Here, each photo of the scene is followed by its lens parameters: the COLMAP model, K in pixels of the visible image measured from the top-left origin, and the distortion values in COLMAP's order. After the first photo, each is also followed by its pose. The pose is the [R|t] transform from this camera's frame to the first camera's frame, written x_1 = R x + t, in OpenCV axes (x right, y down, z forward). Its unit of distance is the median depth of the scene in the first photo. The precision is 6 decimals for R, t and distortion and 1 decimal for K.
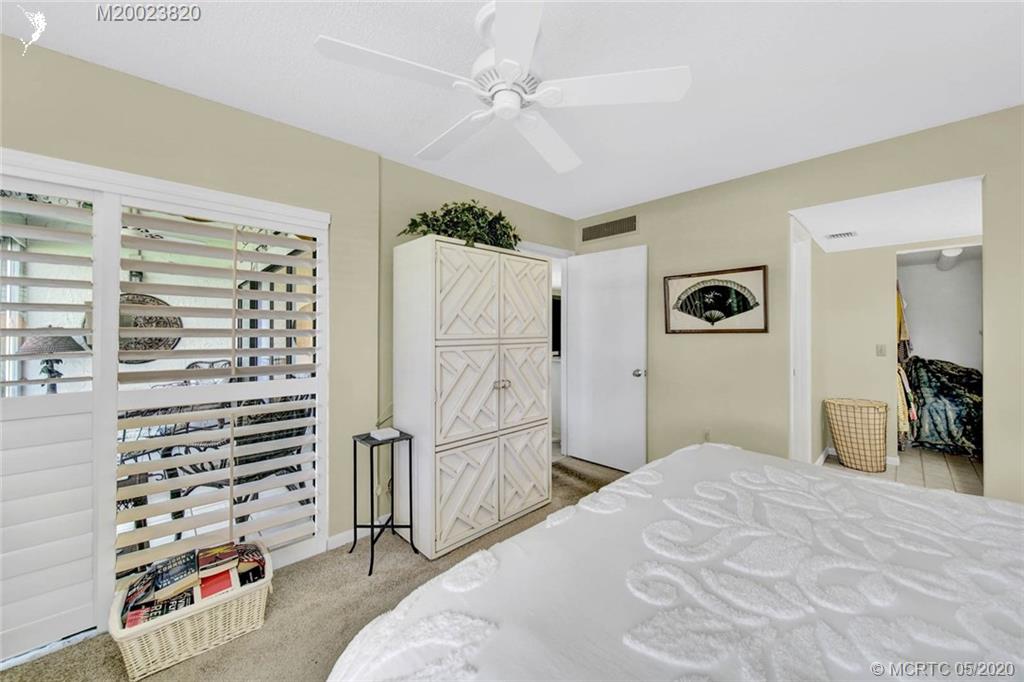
lens RADIAL K [[371.9, 0, 513.8], [0, 371.9, 339.5], [0, 0, 1]] dist [-0.000878, -0.000151]
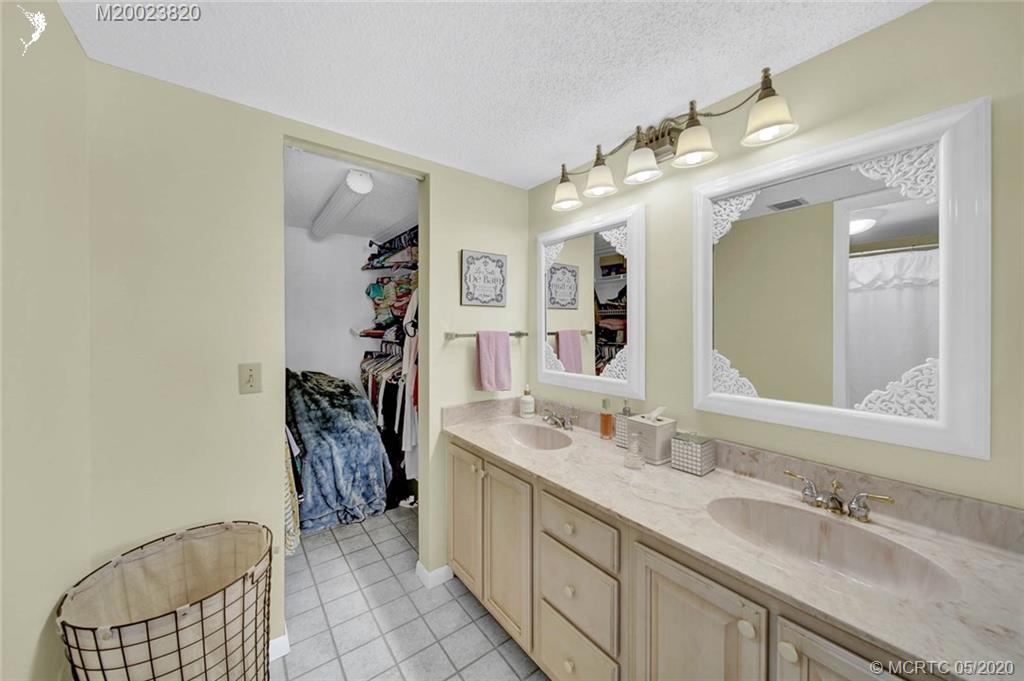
lens RADIAL K [[368.9, 0, 516.9], [0, 368.9, 328.0], [0, 0, 1]] dist [-0.001025, -0.000415]
pose [[0.108084, 0.002687, 0.994138, 0.582312], [0.010088, 0.999942, -0.003799, -0.018101], [-0.994091, 0.010440, 0.108051, 0.622669]]
